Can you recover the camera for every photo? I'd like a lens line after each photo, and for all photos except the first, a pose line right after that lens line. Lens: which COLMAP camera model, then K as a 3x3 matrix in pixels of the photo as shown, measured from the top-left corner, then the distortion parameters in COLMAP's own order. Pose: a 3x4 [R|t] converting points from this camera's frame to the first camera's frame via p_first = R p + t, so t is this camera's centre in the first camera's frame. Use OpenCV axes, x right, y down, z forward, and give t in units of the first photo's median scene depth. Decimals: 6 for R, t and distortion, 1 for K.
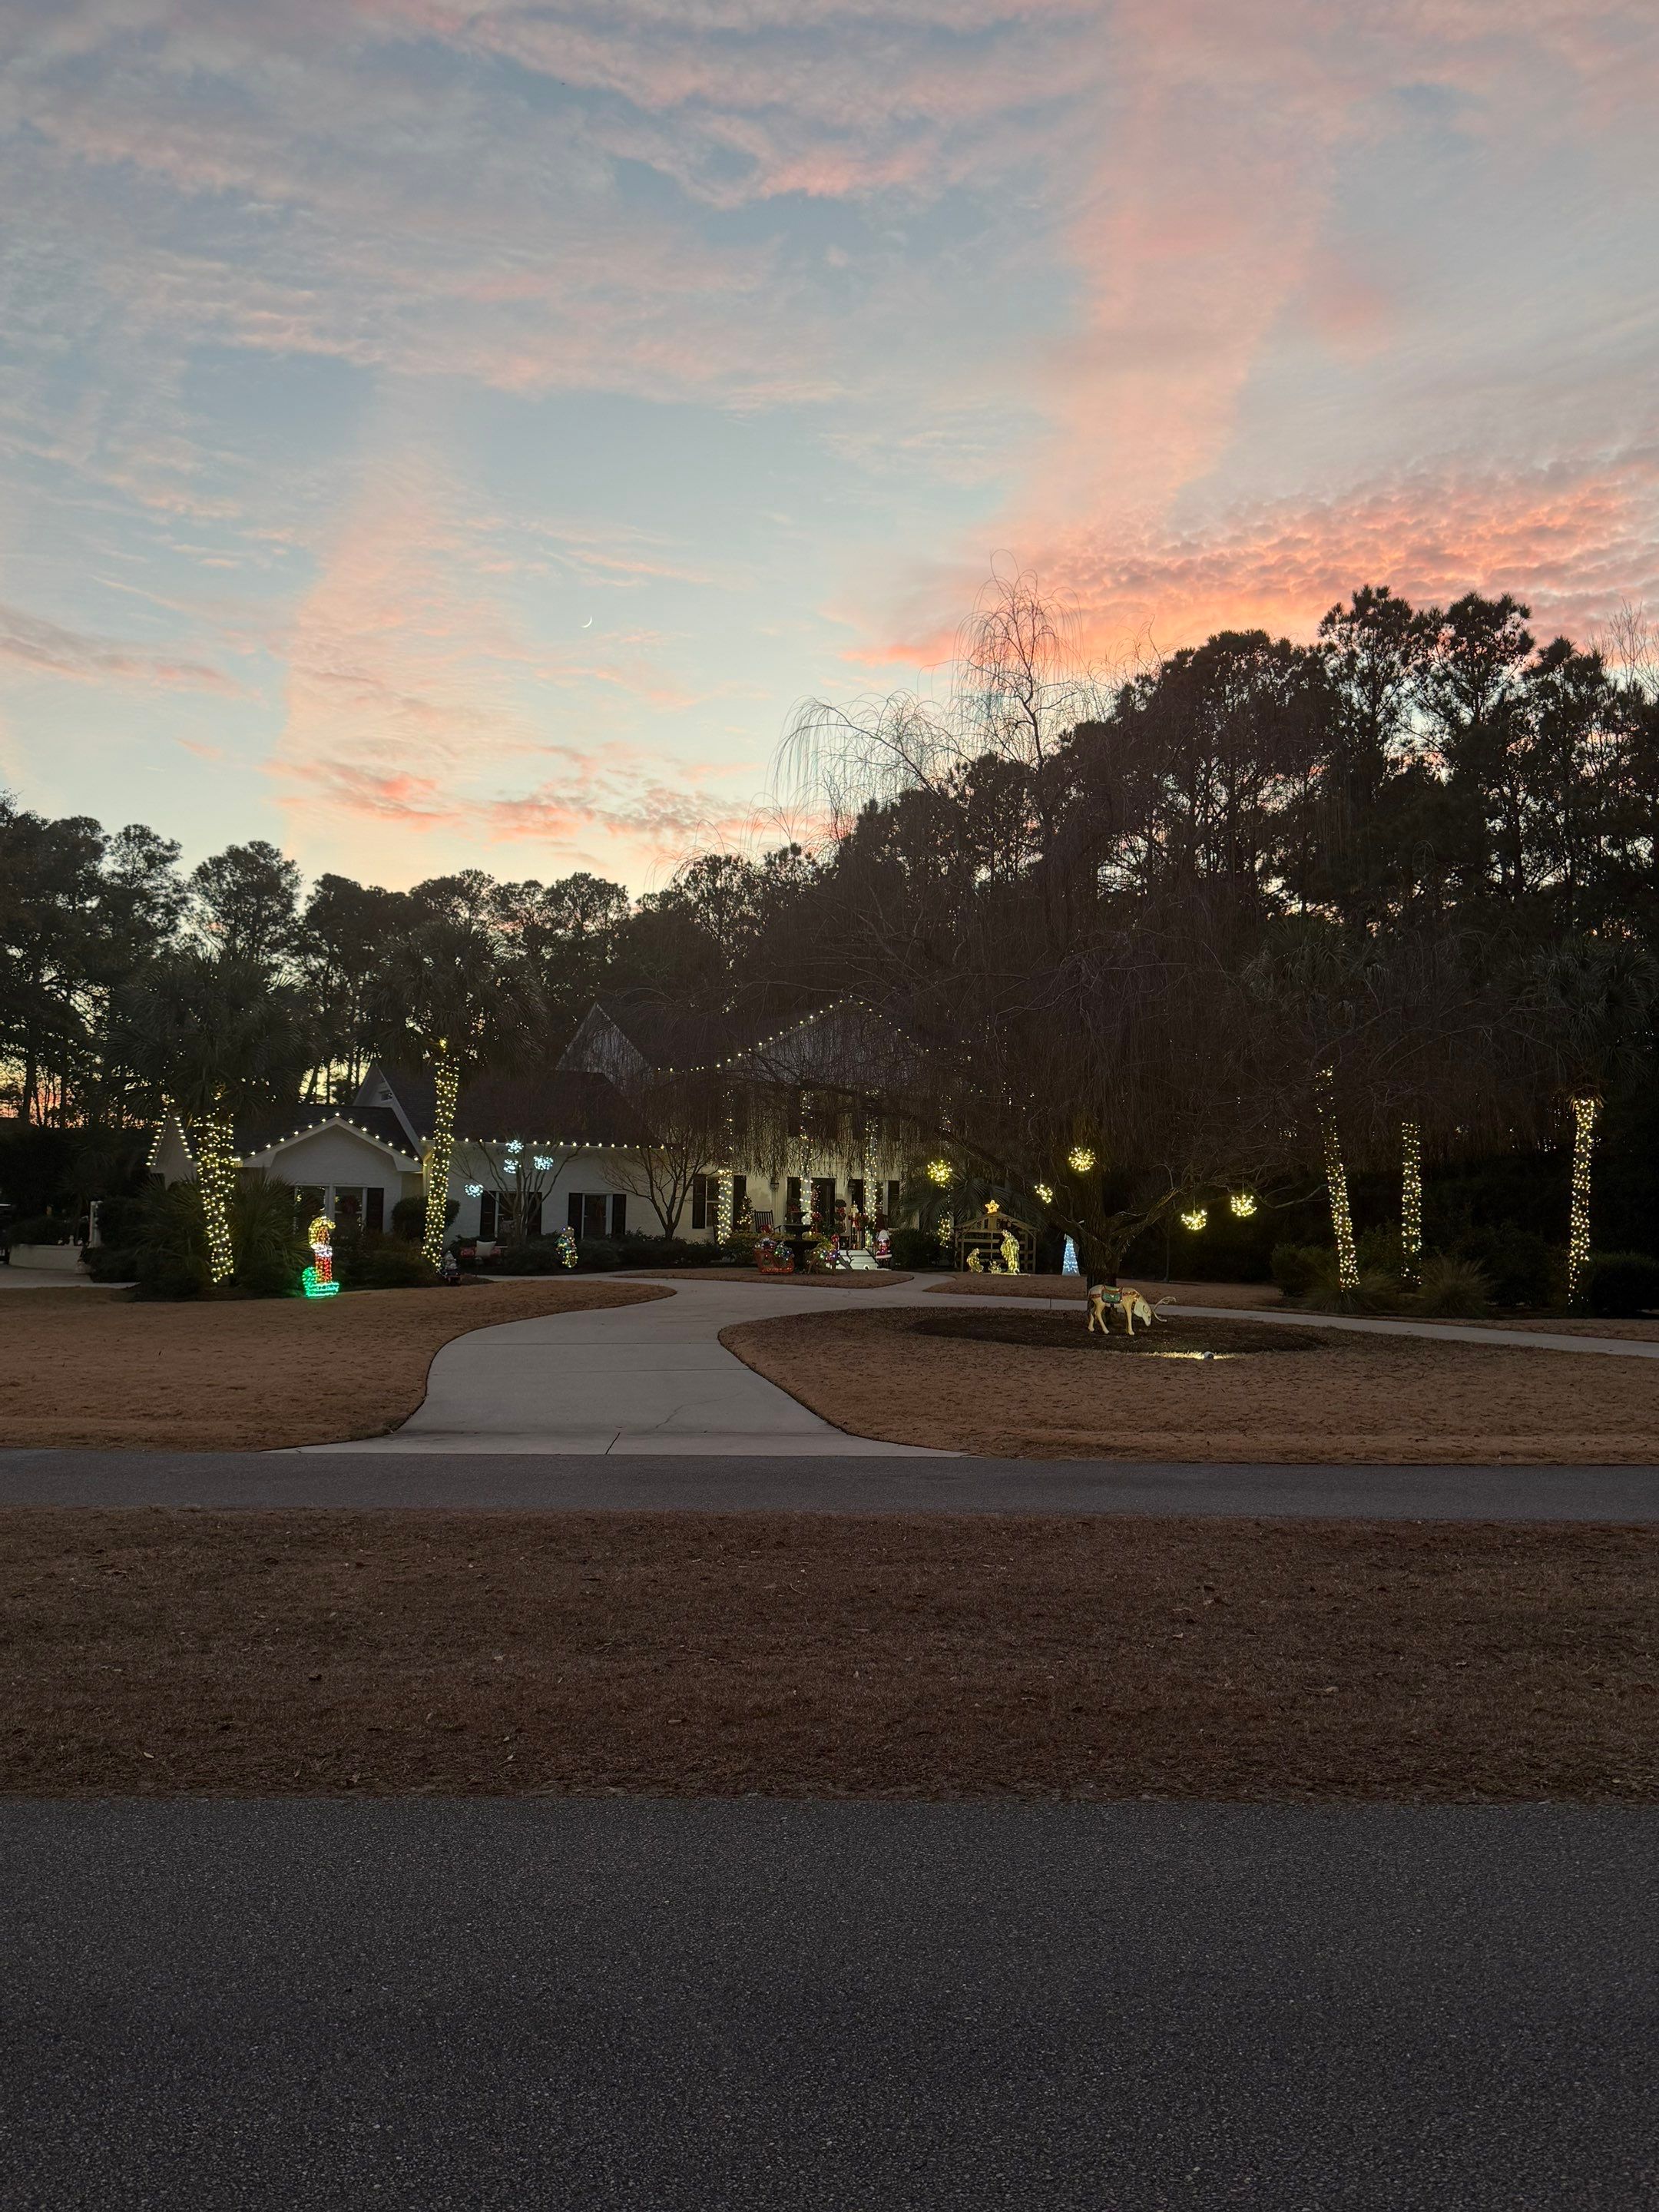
lens RADIAL K [[1781.1, 0, 830.9], [0, 1781.1, 1113.6], [0, 0, 1]] dist [0.112162, -0.001055]
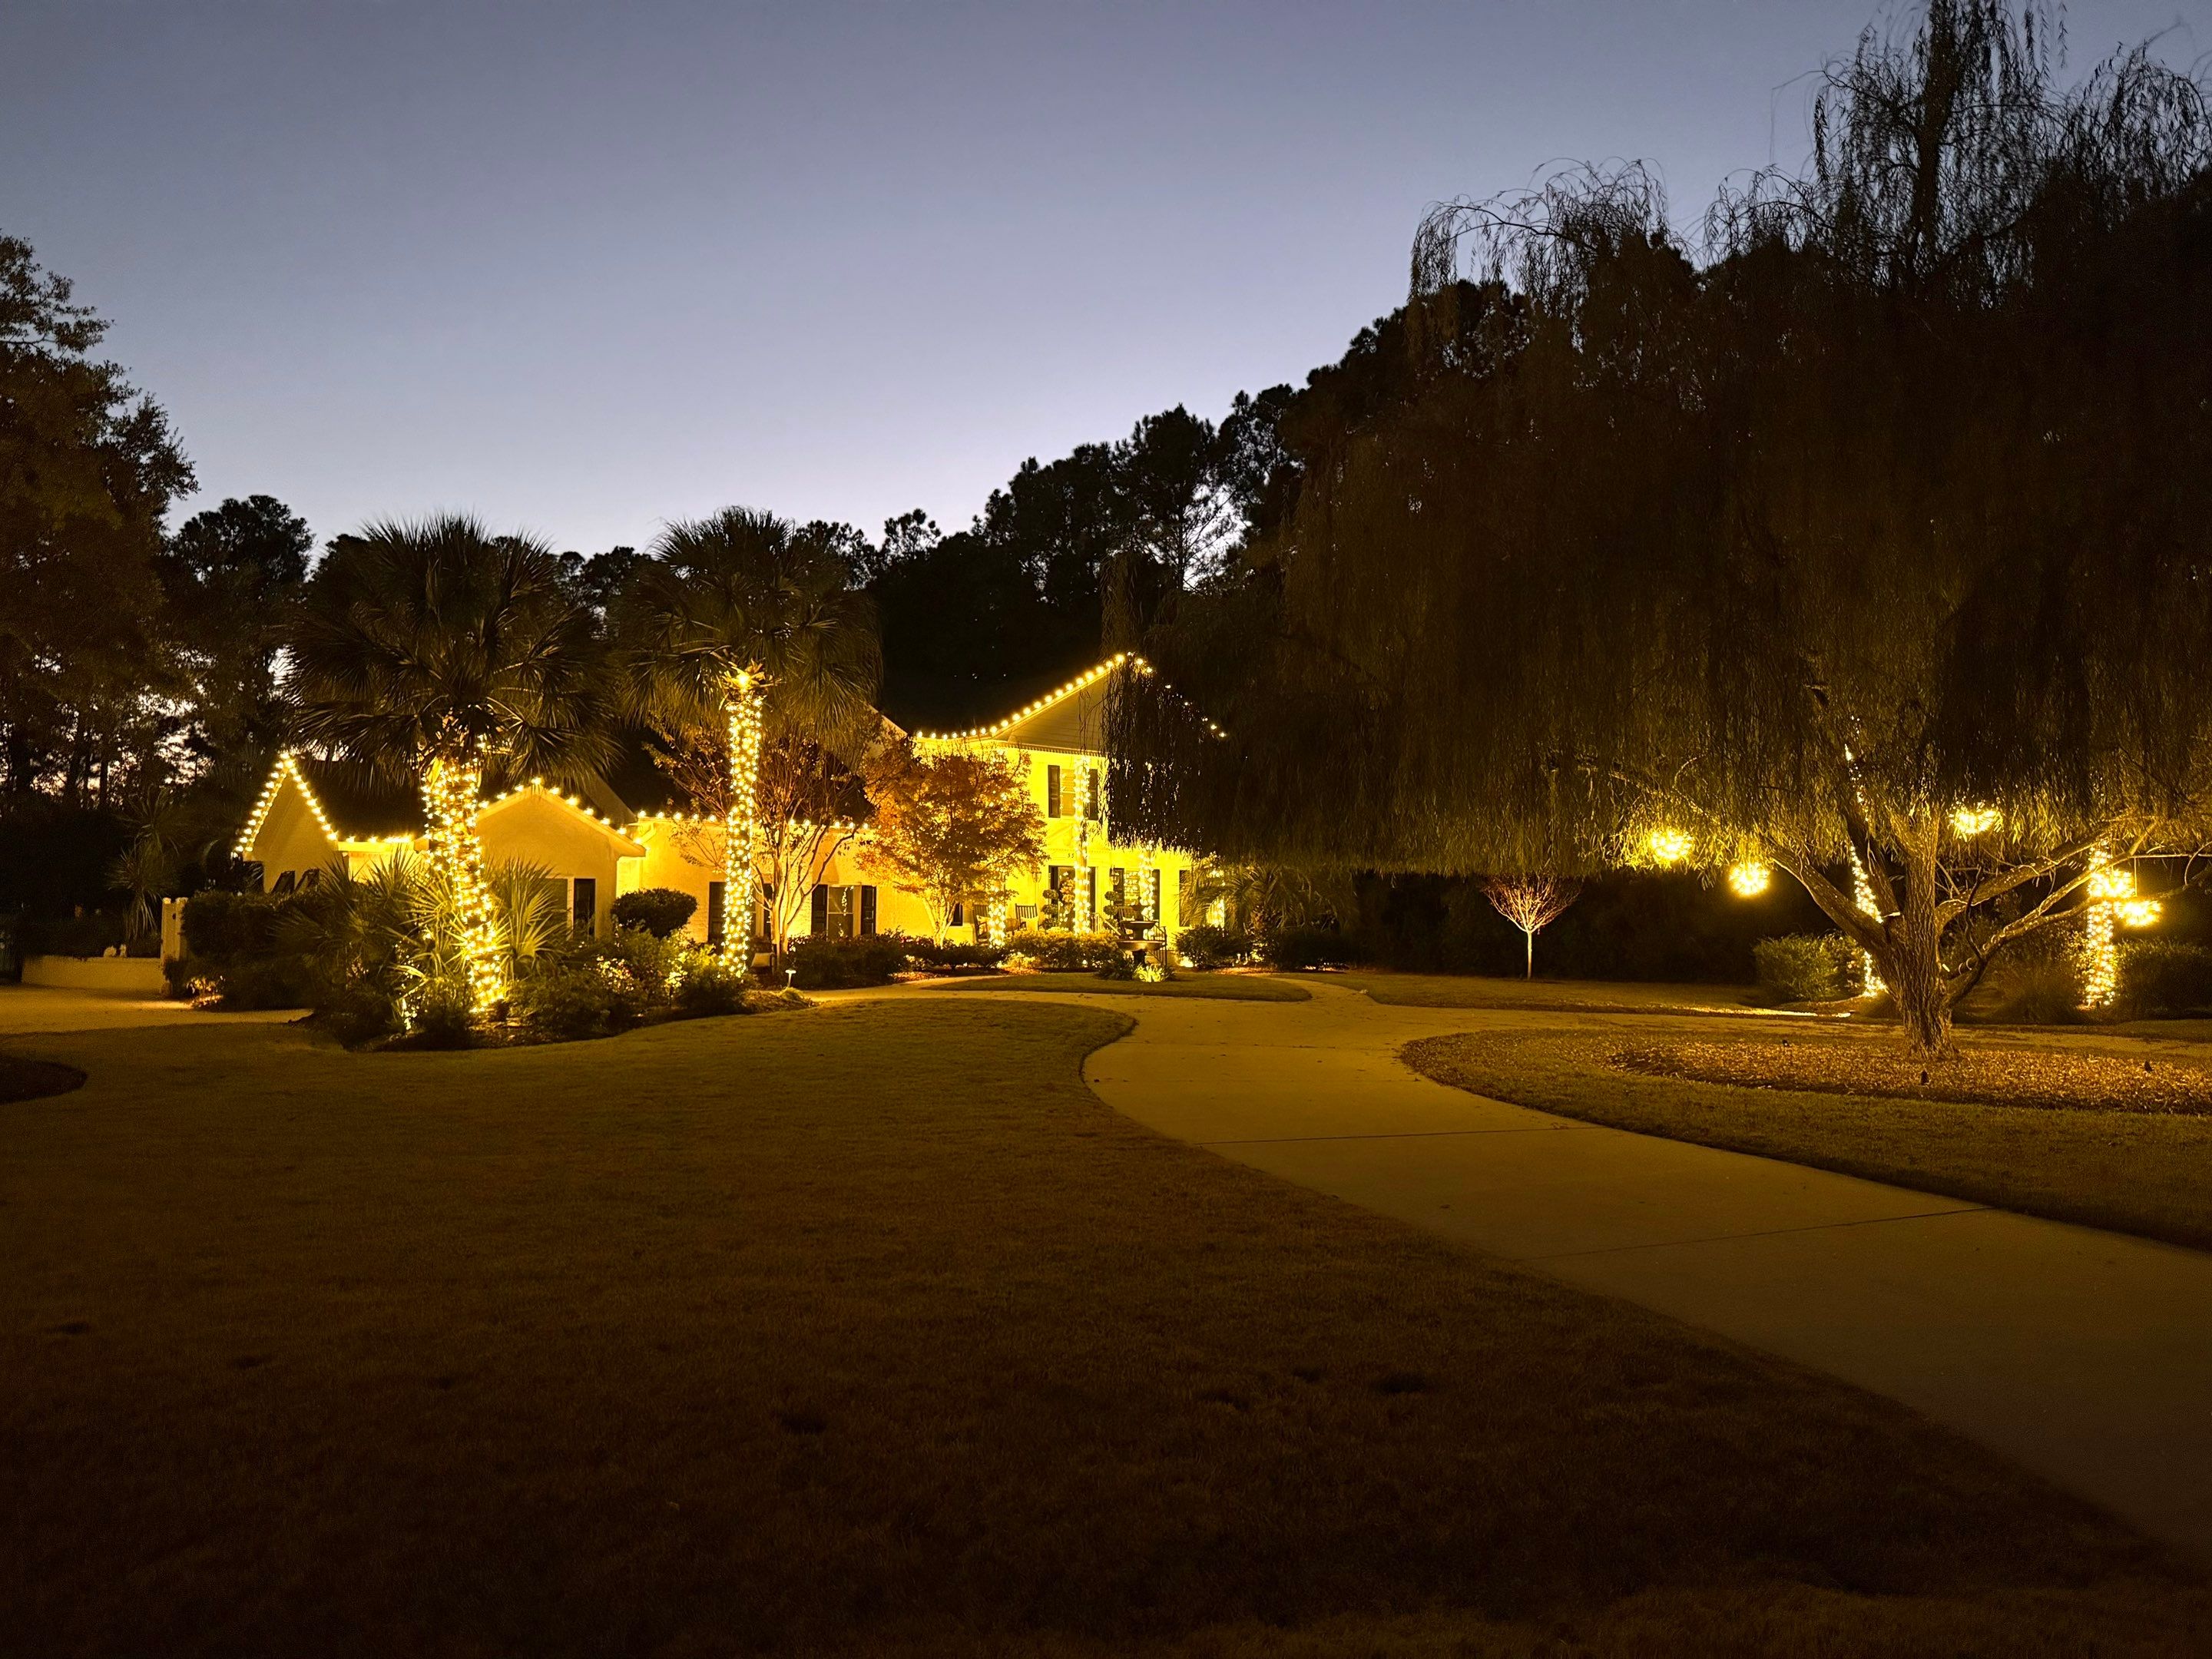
lens RADIAL K [[1617.3, 0, 1103.3], [0, 1617.3, 815.0], [0, 0, 1]] dist [0.070898, -0.073514]
pose [[0.977105, 0.001831, 0.212748, -0.156557], [-0.001565, 0.999998, -0.001416, 0.012695], [-0.212750, 0.001050, 0.977106, 0.230440]]
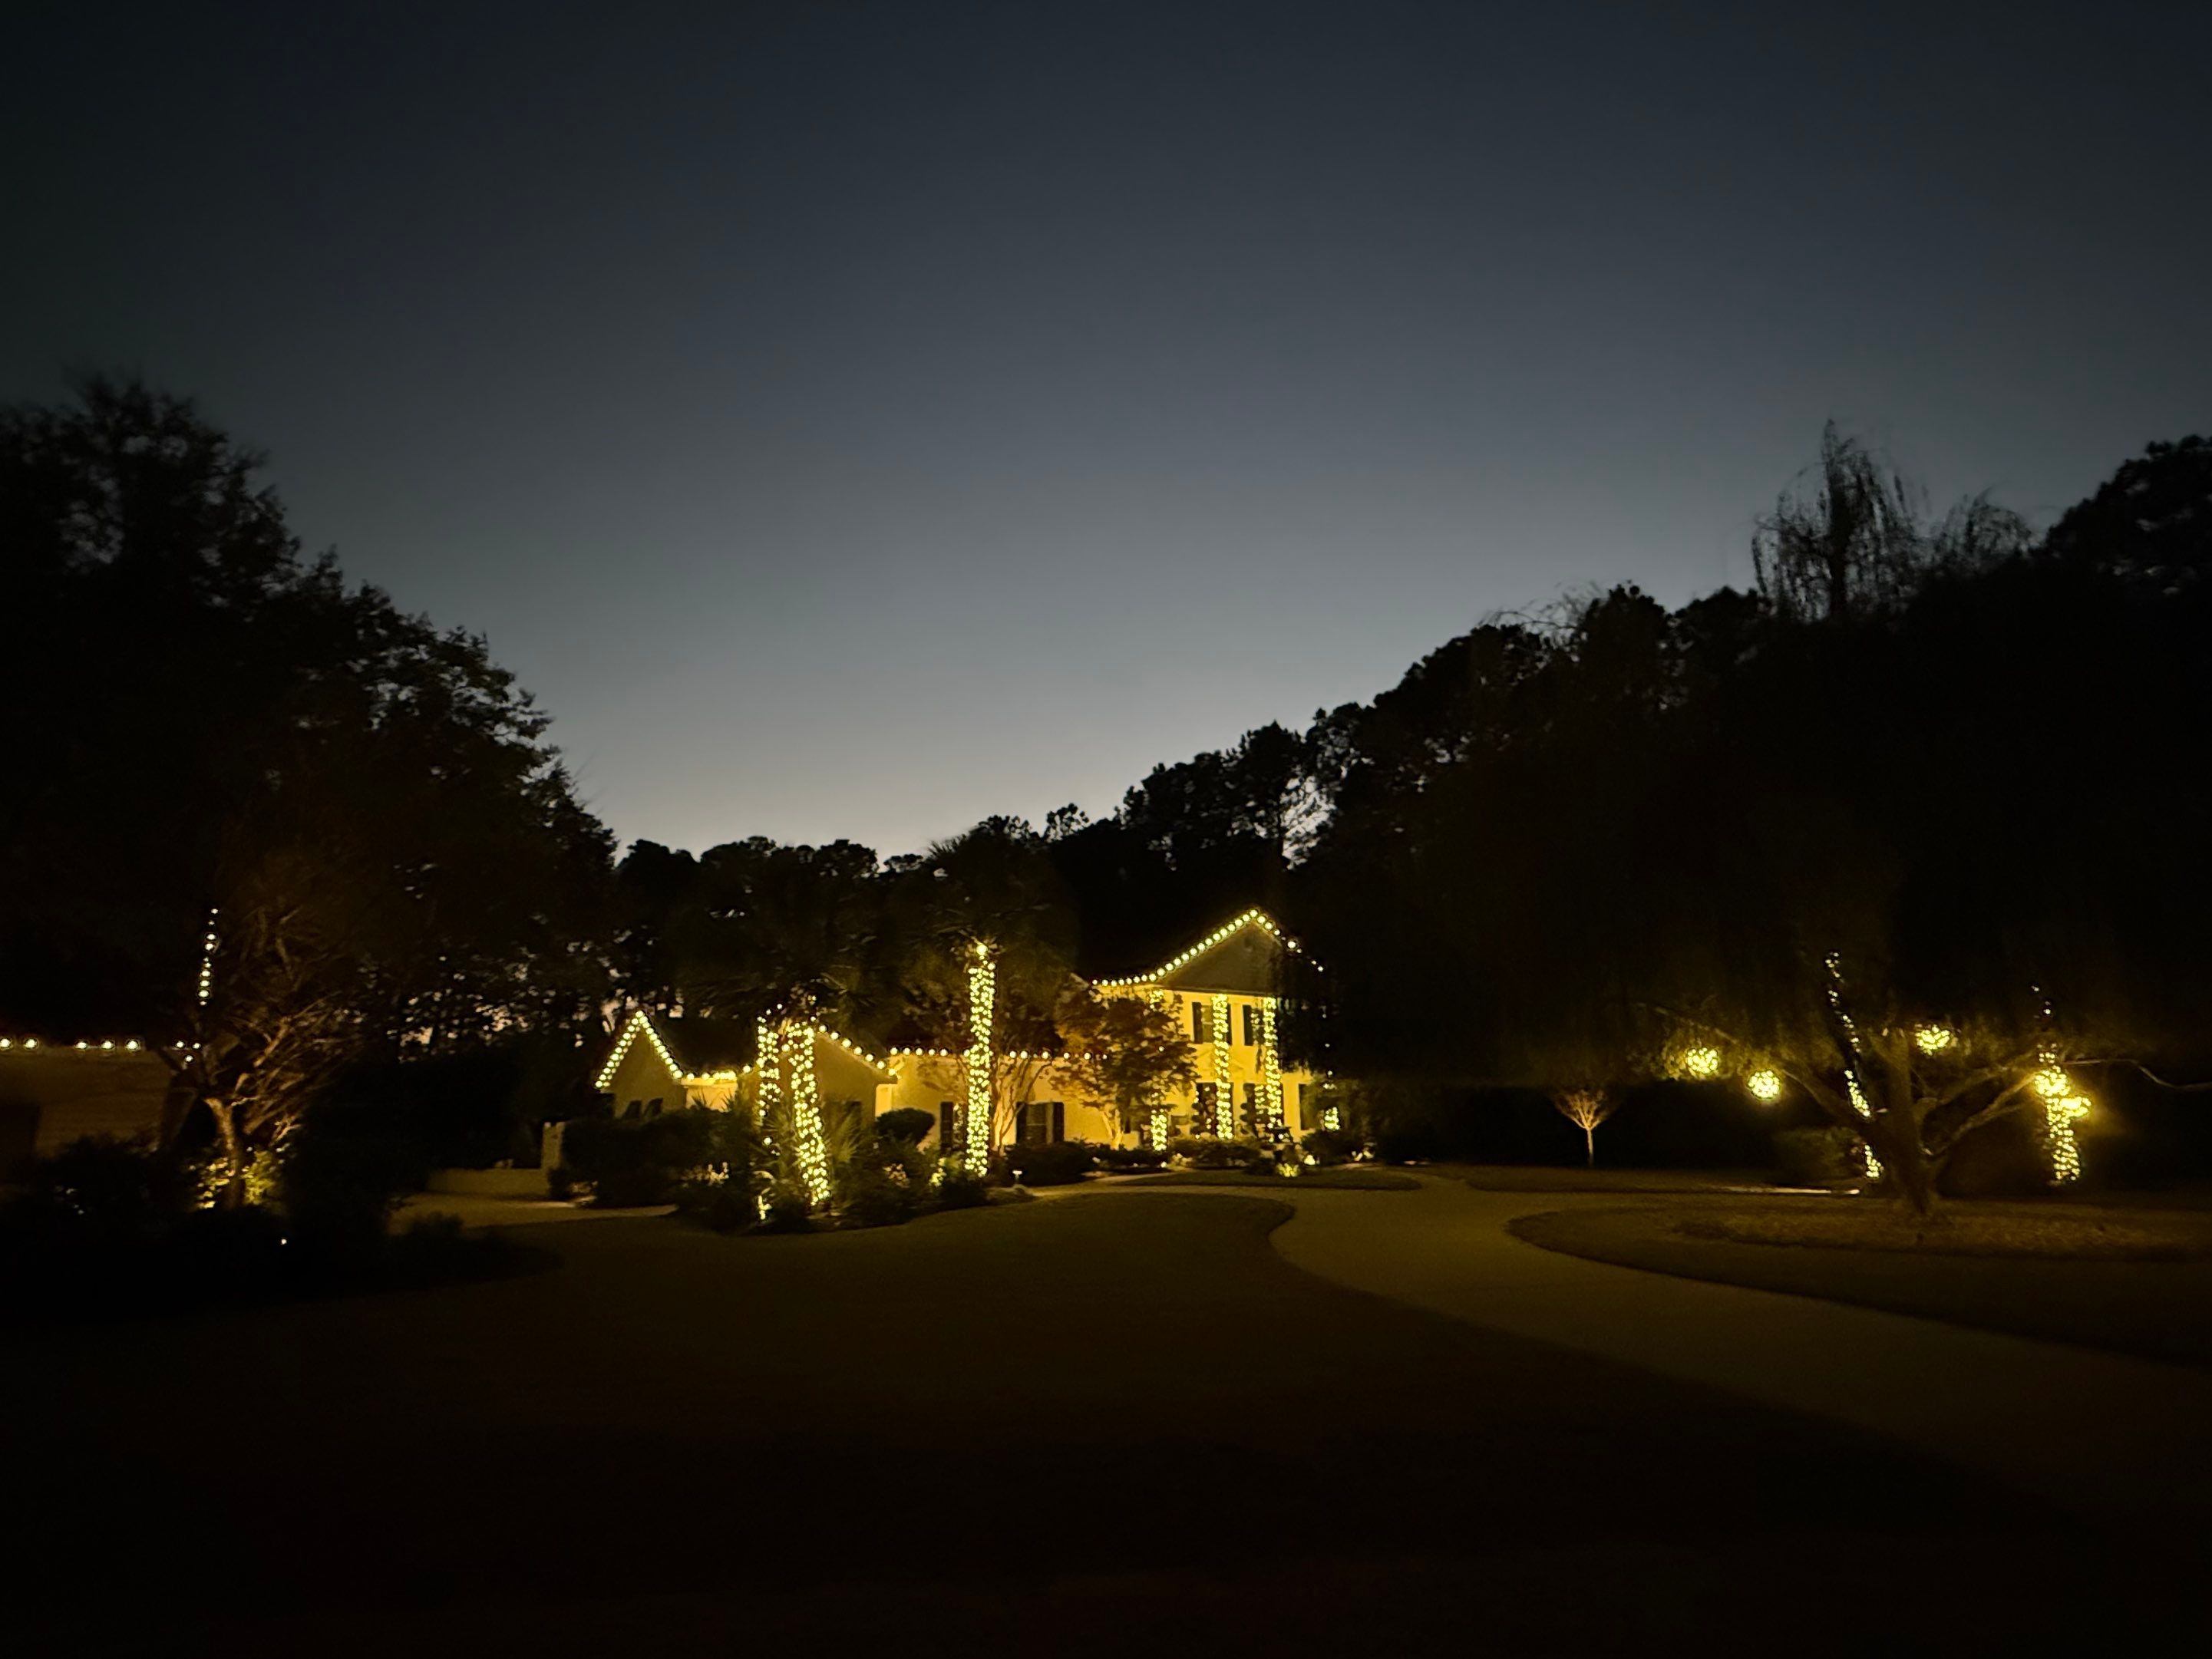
lens RADIAL K [[1319.0, 0, 1098.3], [0, 1319.0, 813.1], [0, 0, 1]] dist [0.003710, 0.005252]
pose [[0.990489, -0.000480, 0.137592, -0.185966], [0.023872, 0.985428, -0.168410, 0.008028], [-0.135507, 0.170093, 0.976067, 0.189482]]
